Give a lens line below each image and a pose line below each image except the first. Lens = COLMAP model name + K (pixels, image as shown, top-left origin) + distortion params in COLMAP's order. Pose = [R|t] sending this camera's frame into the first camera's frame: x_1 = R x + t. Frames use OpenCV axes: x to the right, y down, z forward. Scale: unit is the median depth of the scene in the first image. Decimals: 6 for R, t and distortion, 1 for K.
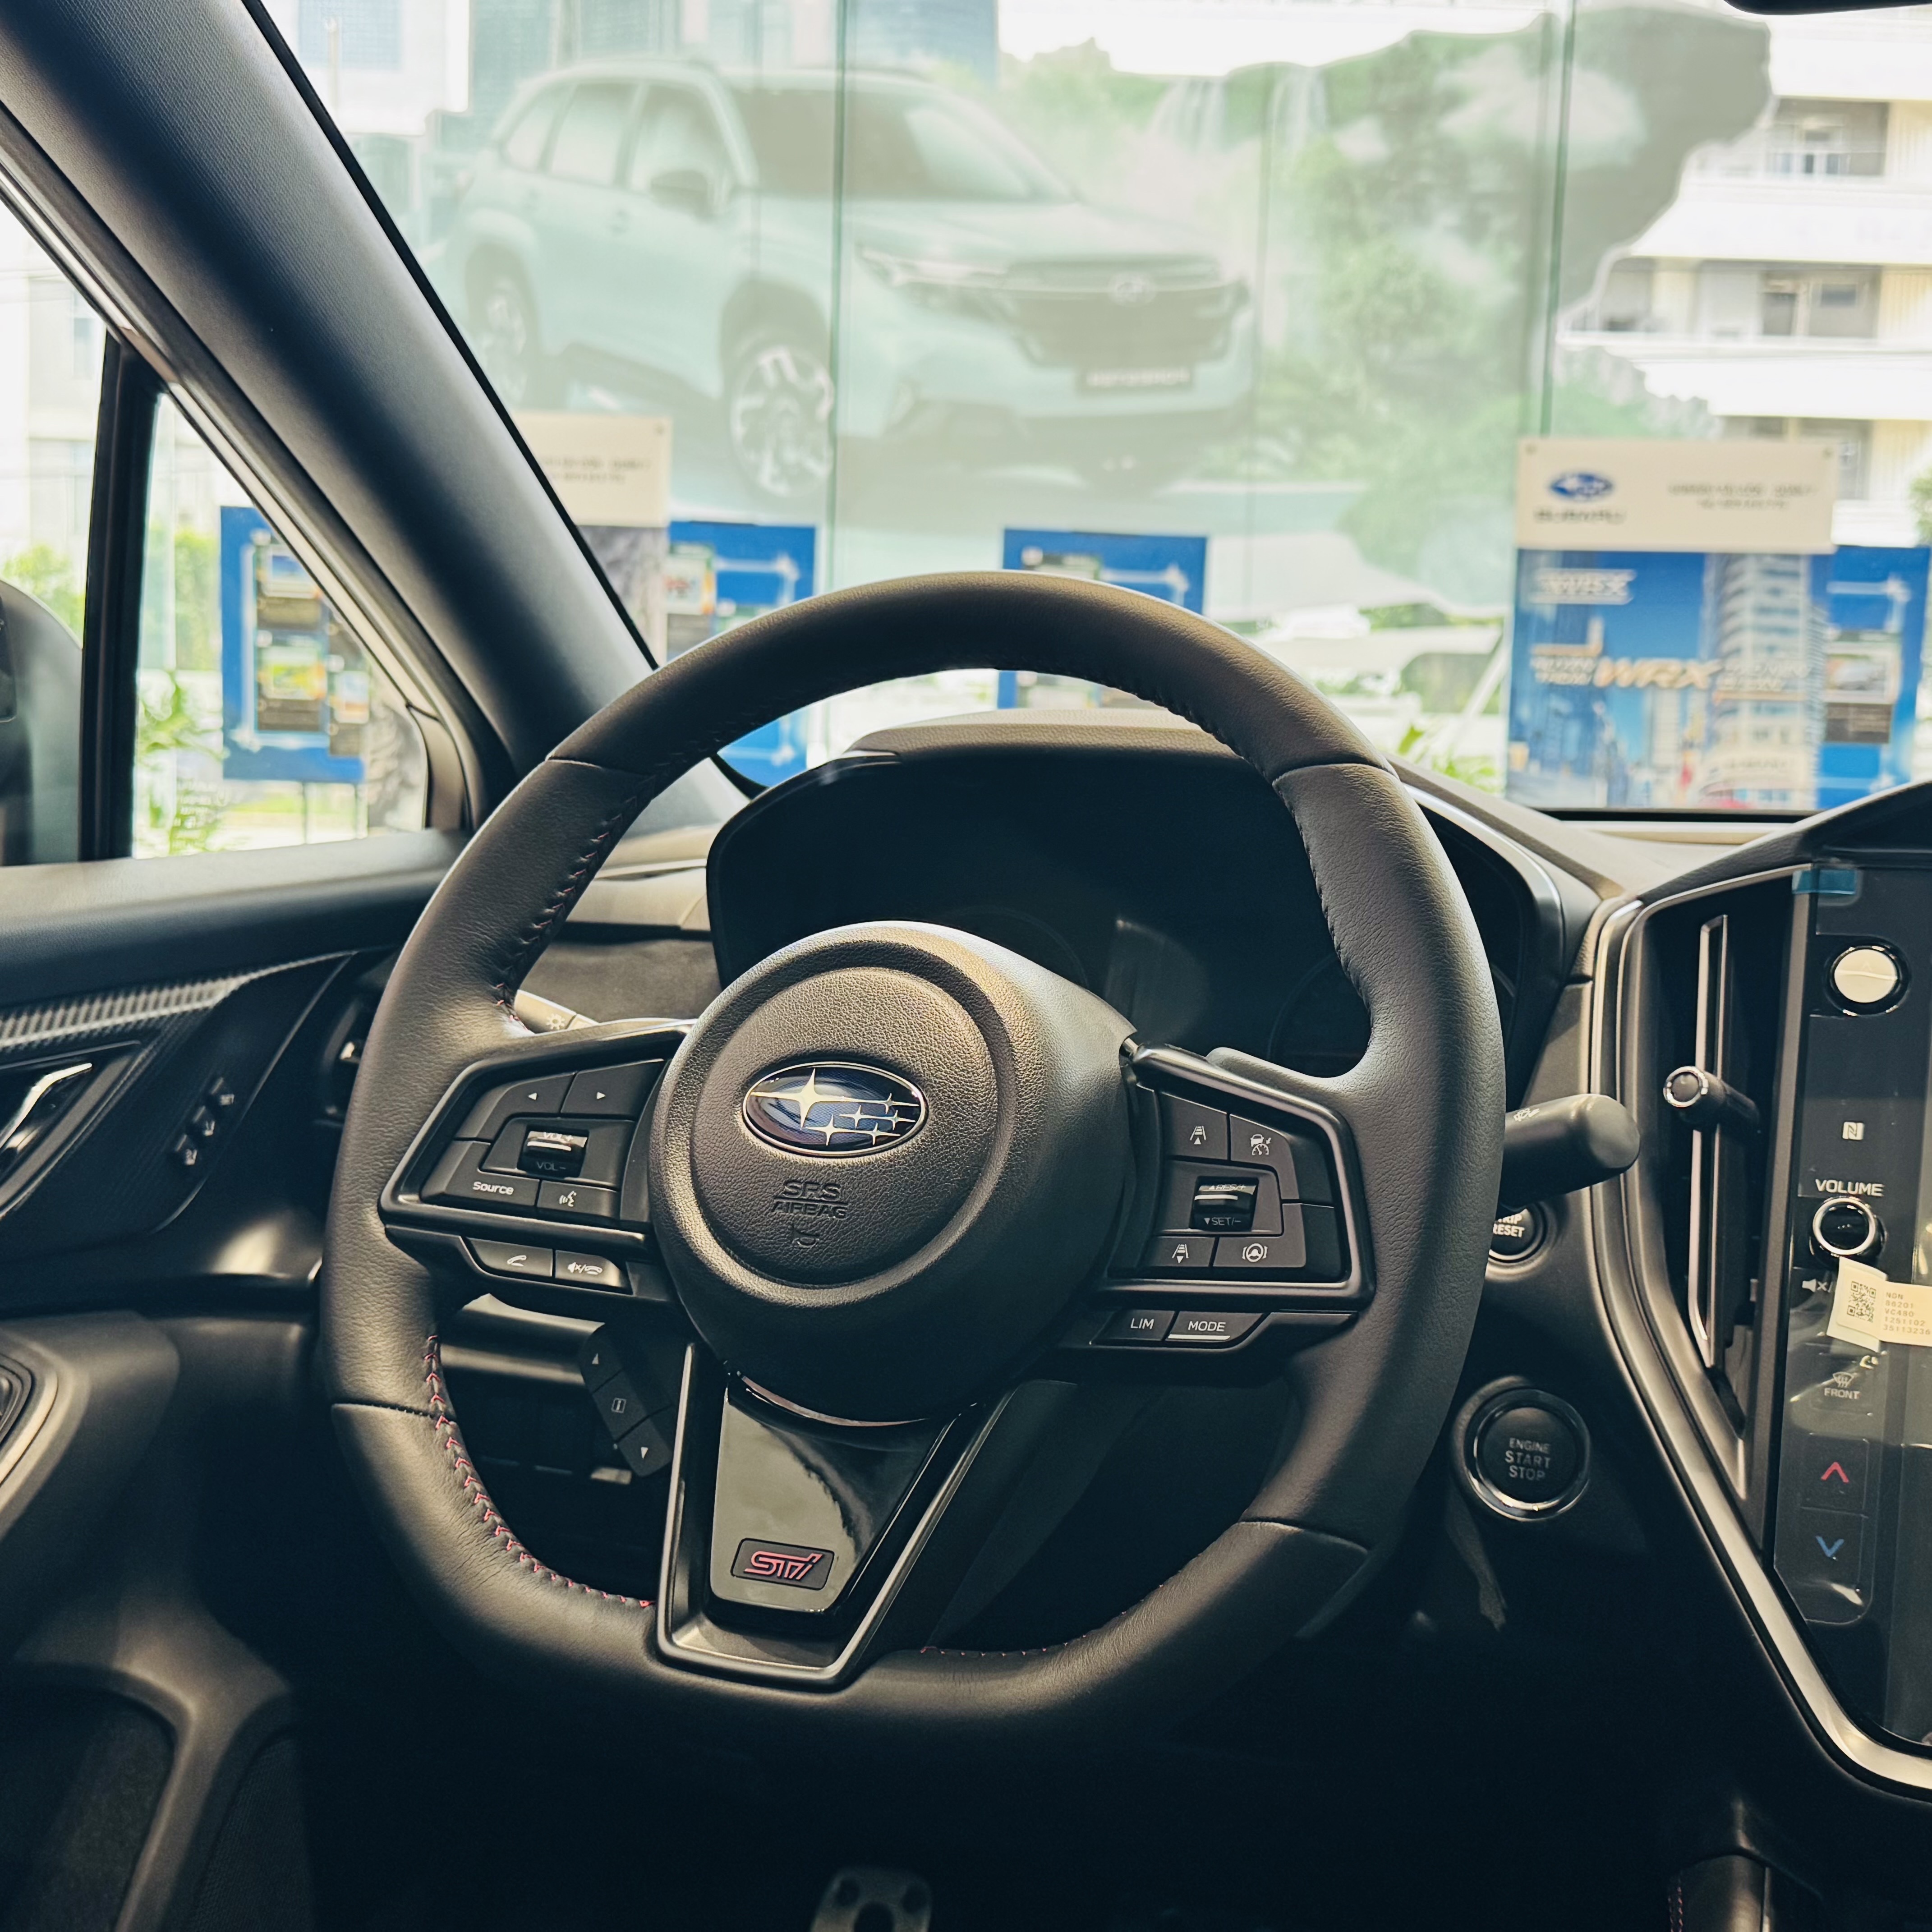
lens RADIAL K [[2683.0, 0, 966.0], [0, 2683.0, 966.0], [0, 0, 1]] dist [0.231824, -0.602352]
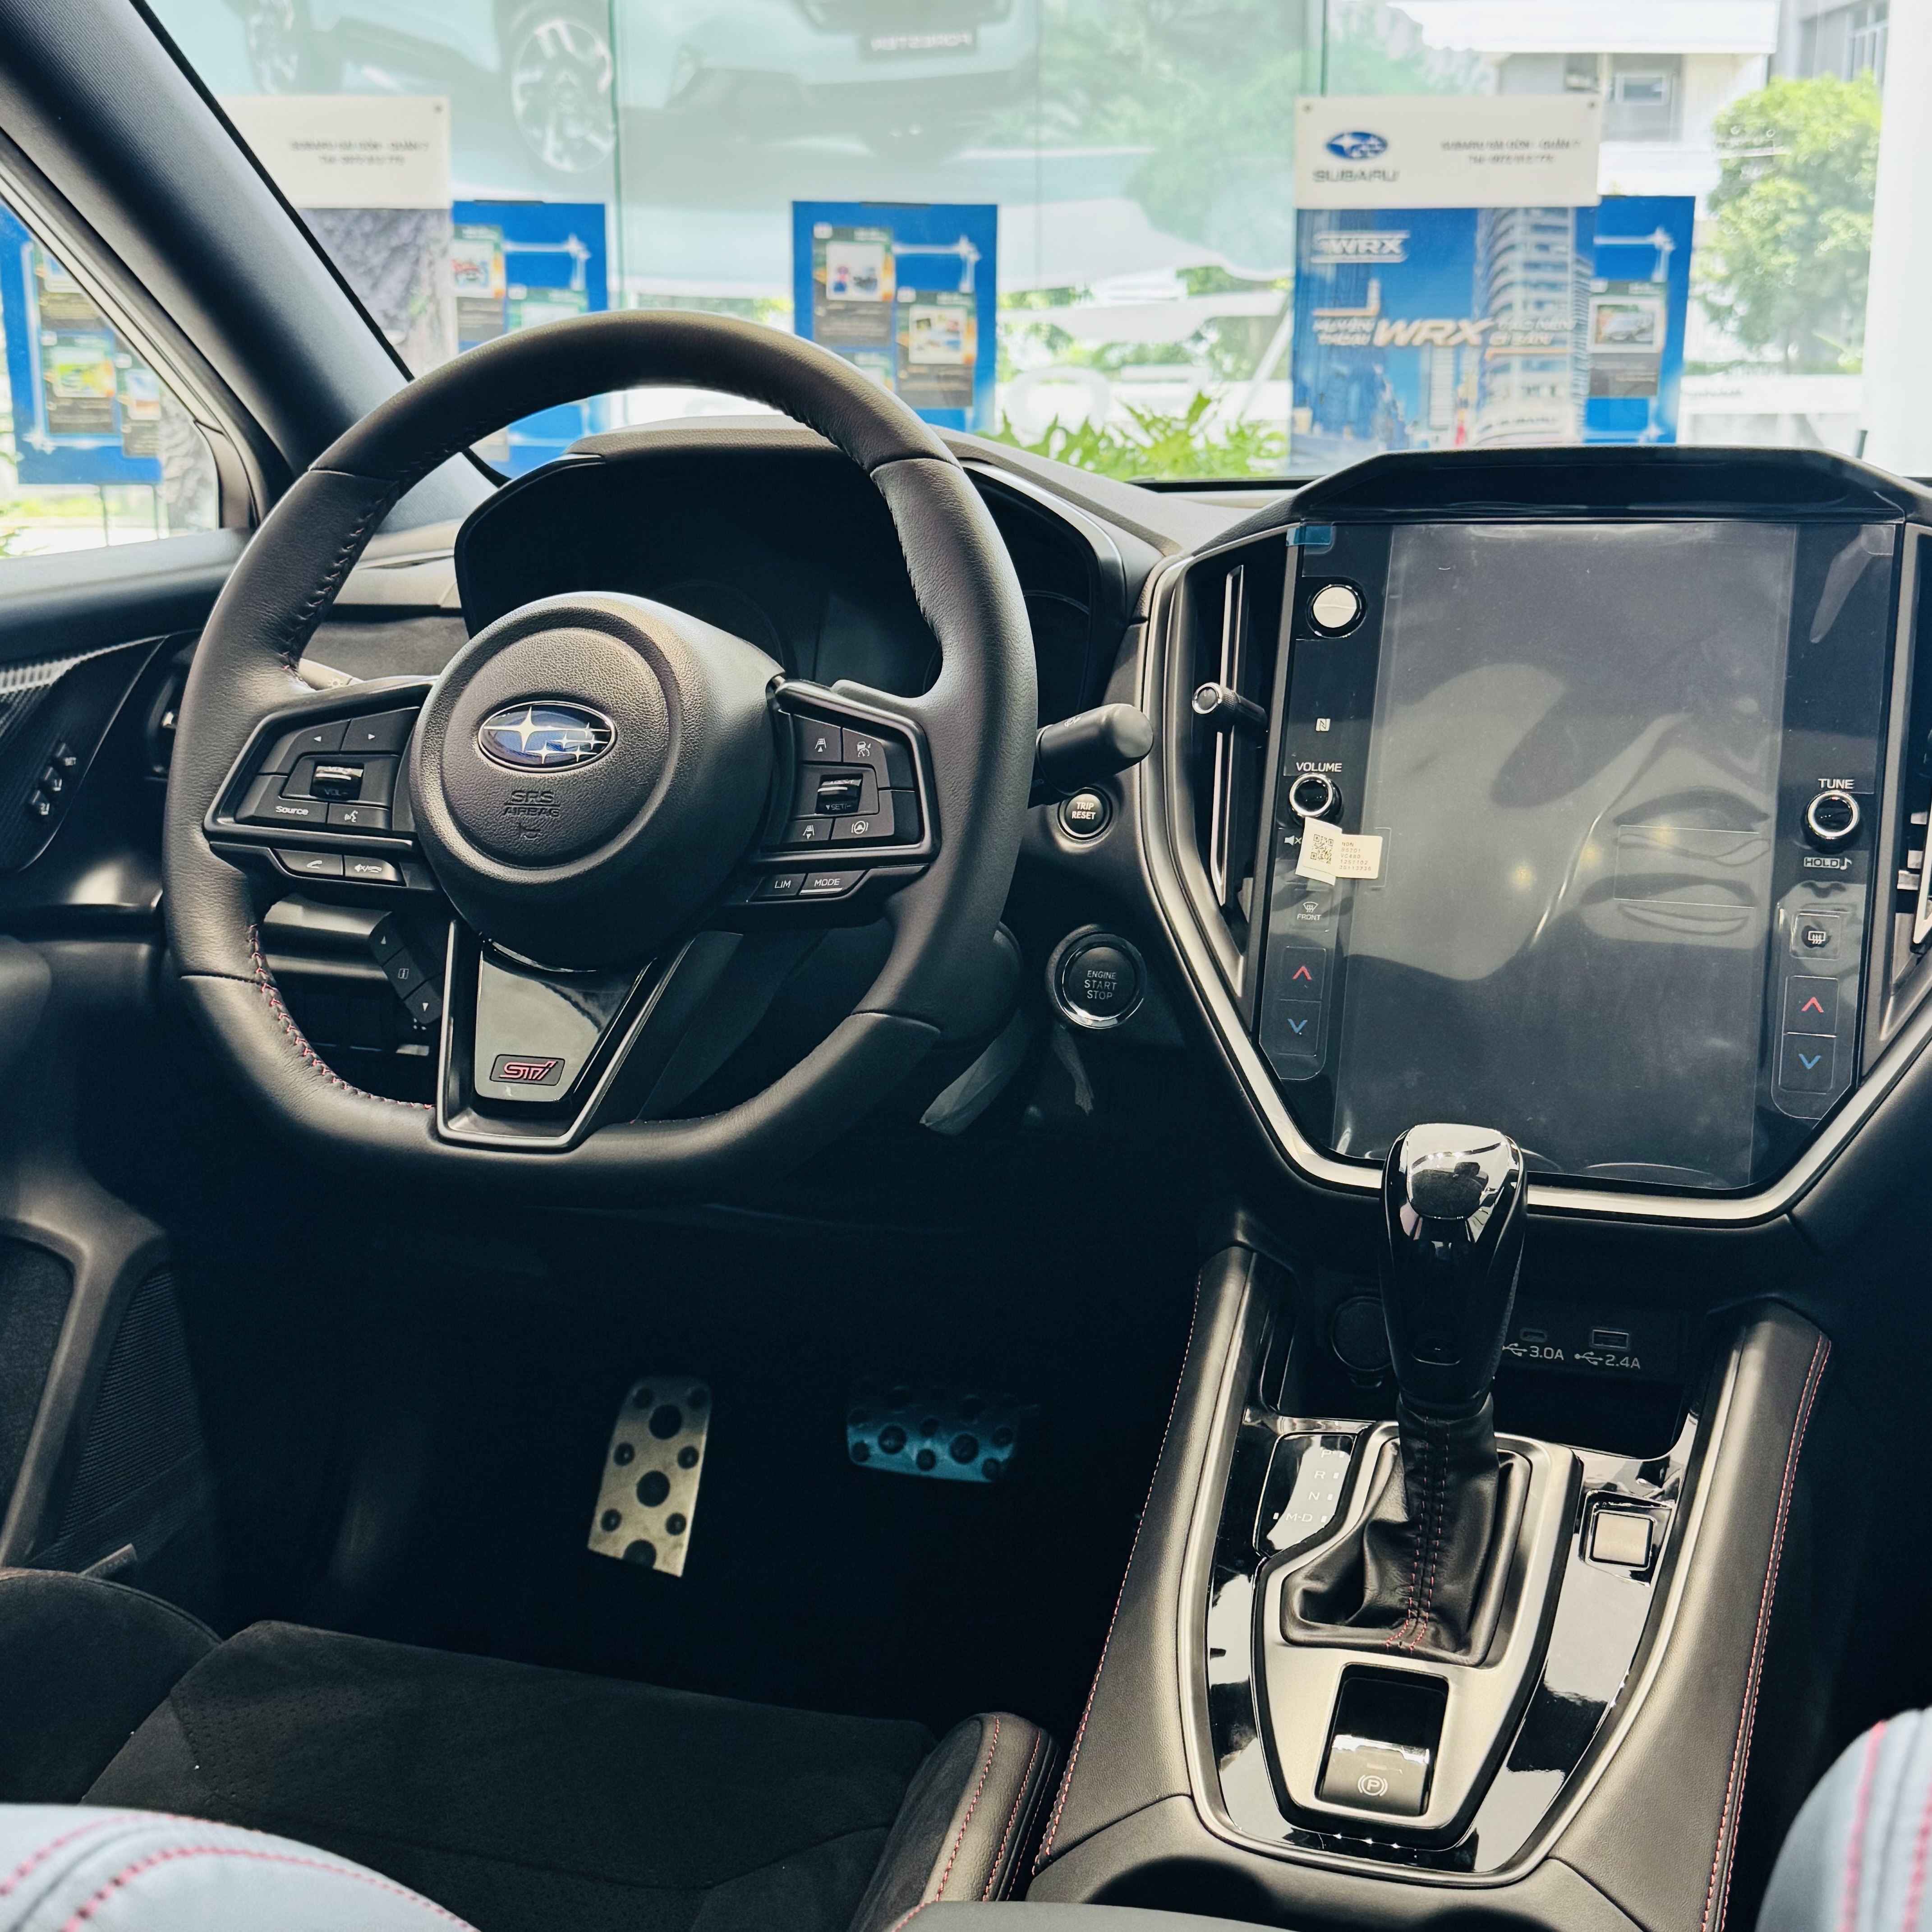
lens RADIAL K [[2618.3, 0, 951.7], [0, 2618.3, 974.3], [0, 0, 1]] dist [0.219495, -0.524701]
pose [[0.997278, -0.045931, 0.057678, 0.048553], [0.038444, 0.991435, 0.124811, 0.010490], [-0.062917, -0.122254, 0.990503, -0.219475]]
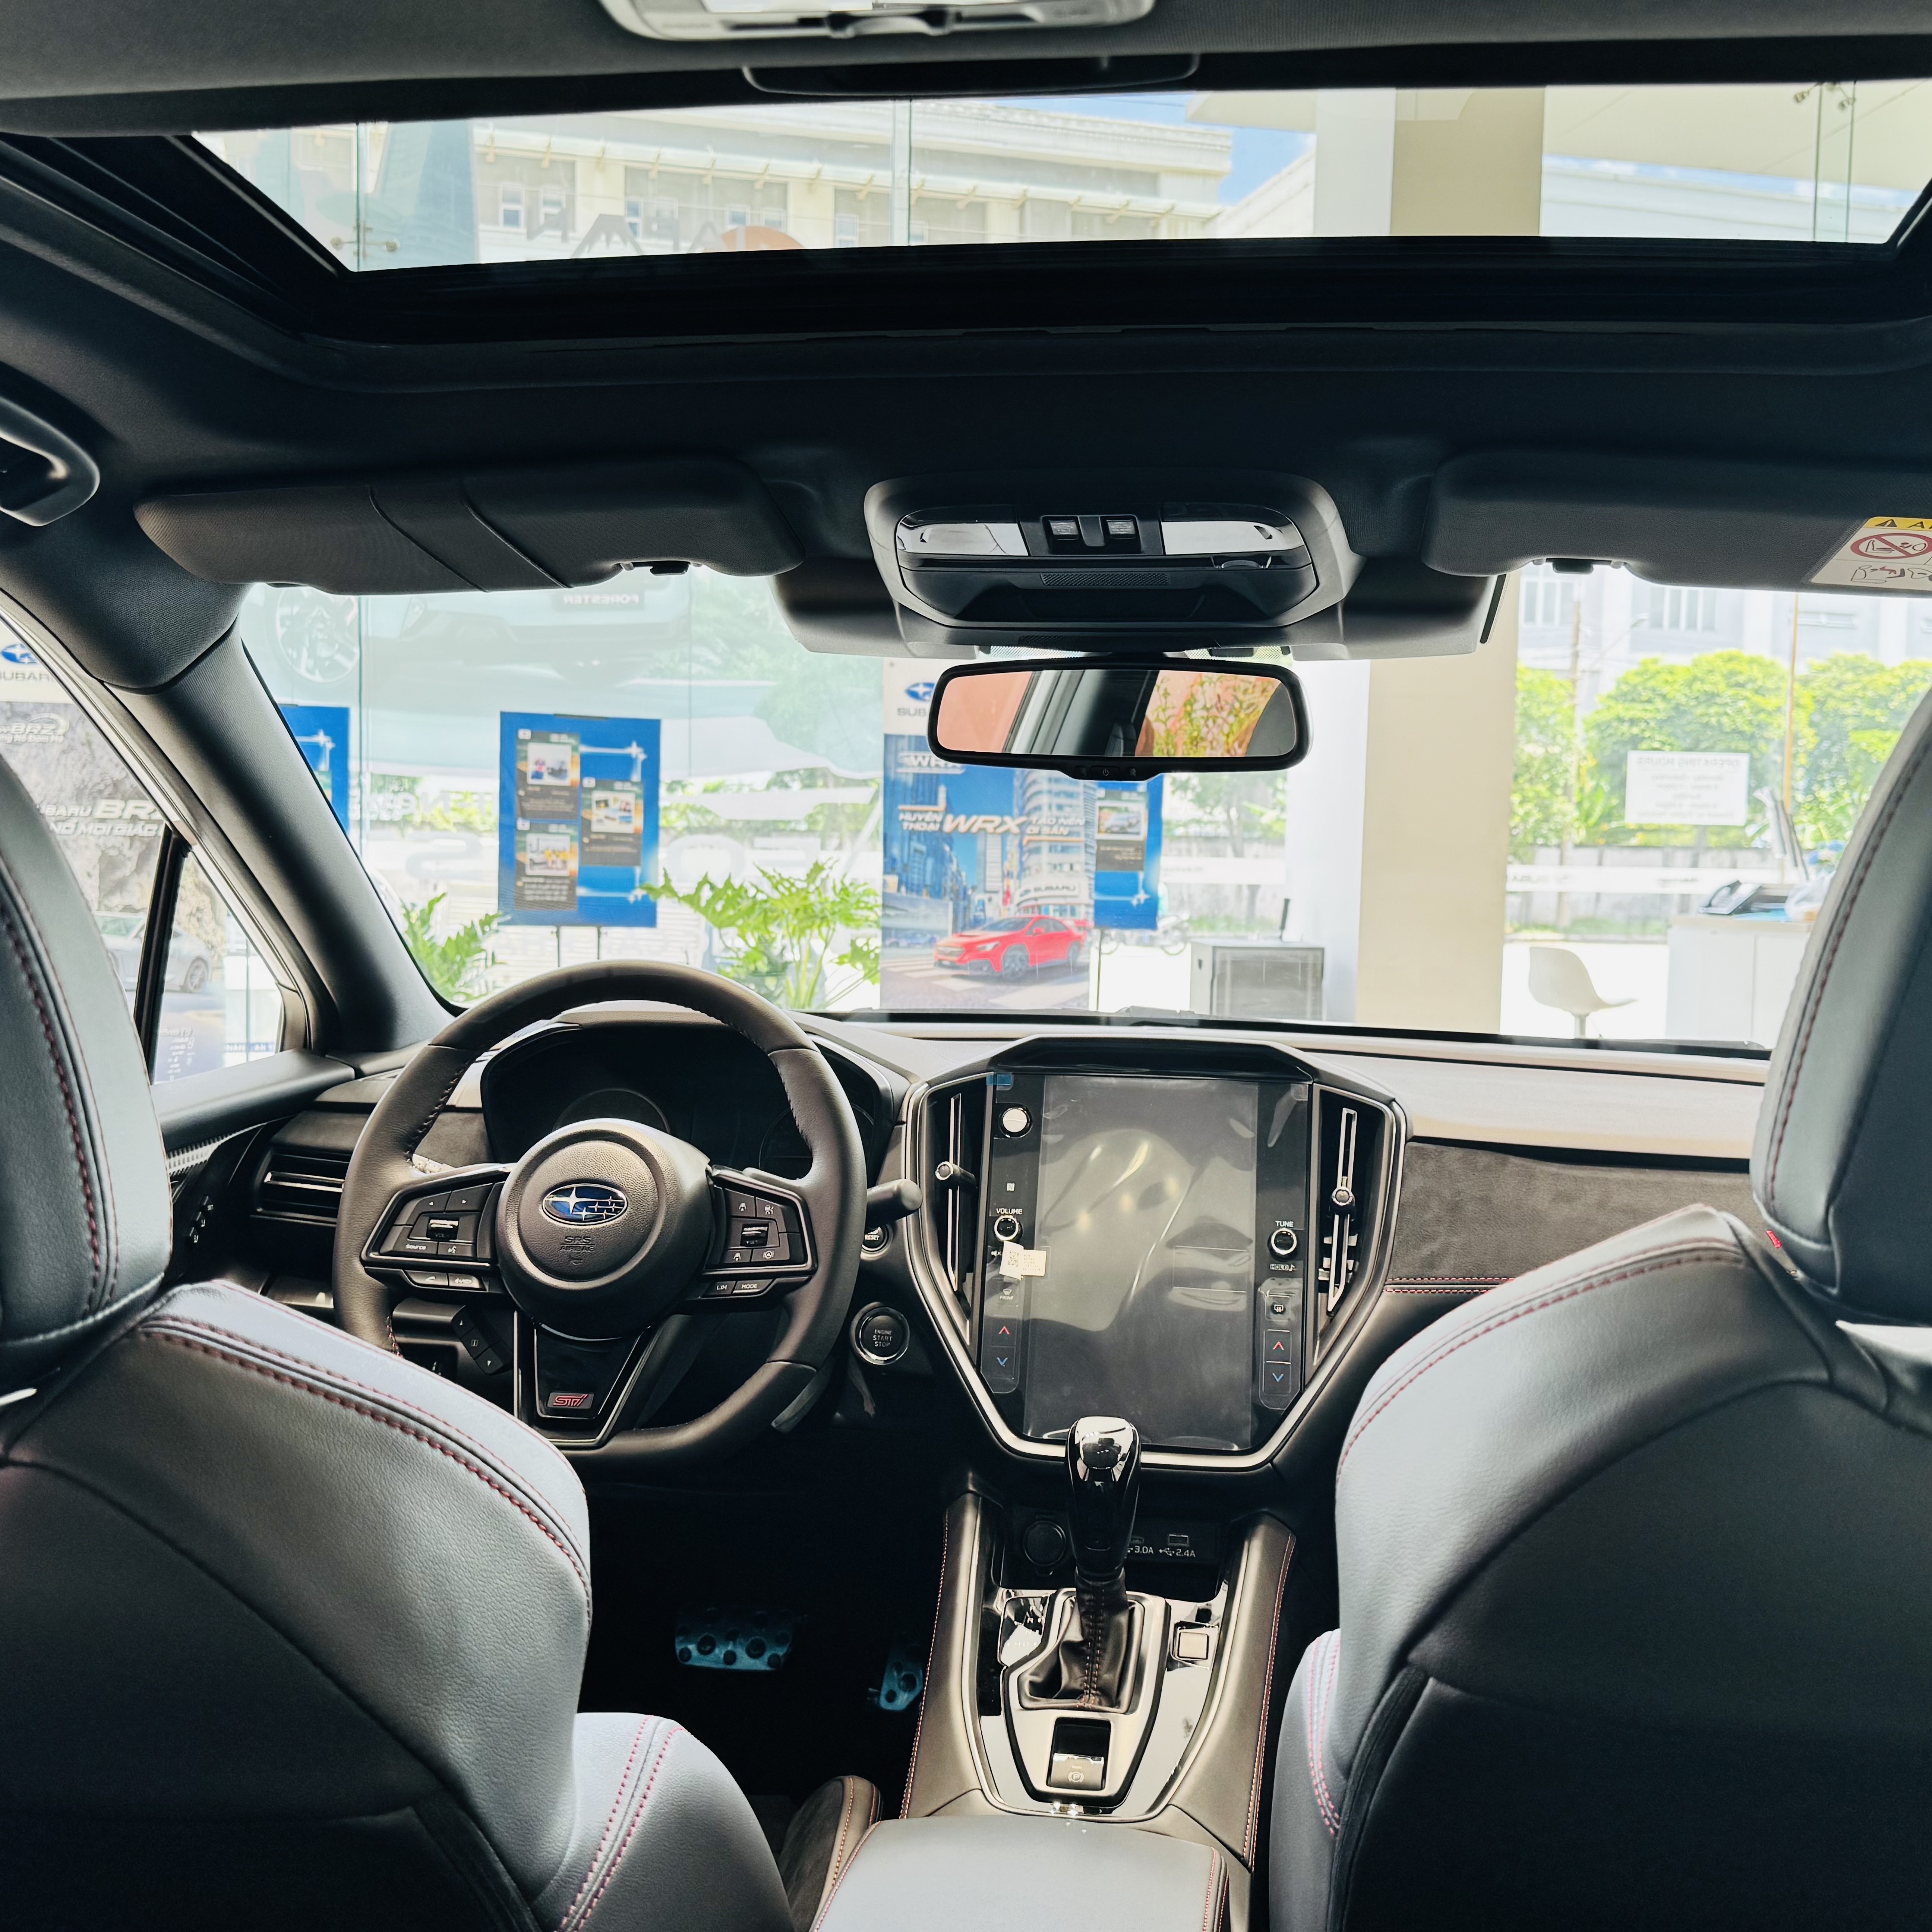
lens RADIAL K [[2076.0, 0, 966.0], [0, 2076.0, 966.0], [0, 0, 1]] dist [0.144483, -0.218906]
pose [[0.972340, -0.025087, 0.232219, -0.099829], [0.032452, 0.999083, -0.027947, -0.063918], [-0.231305, 0.034710, 0.972262, -0.587144]]
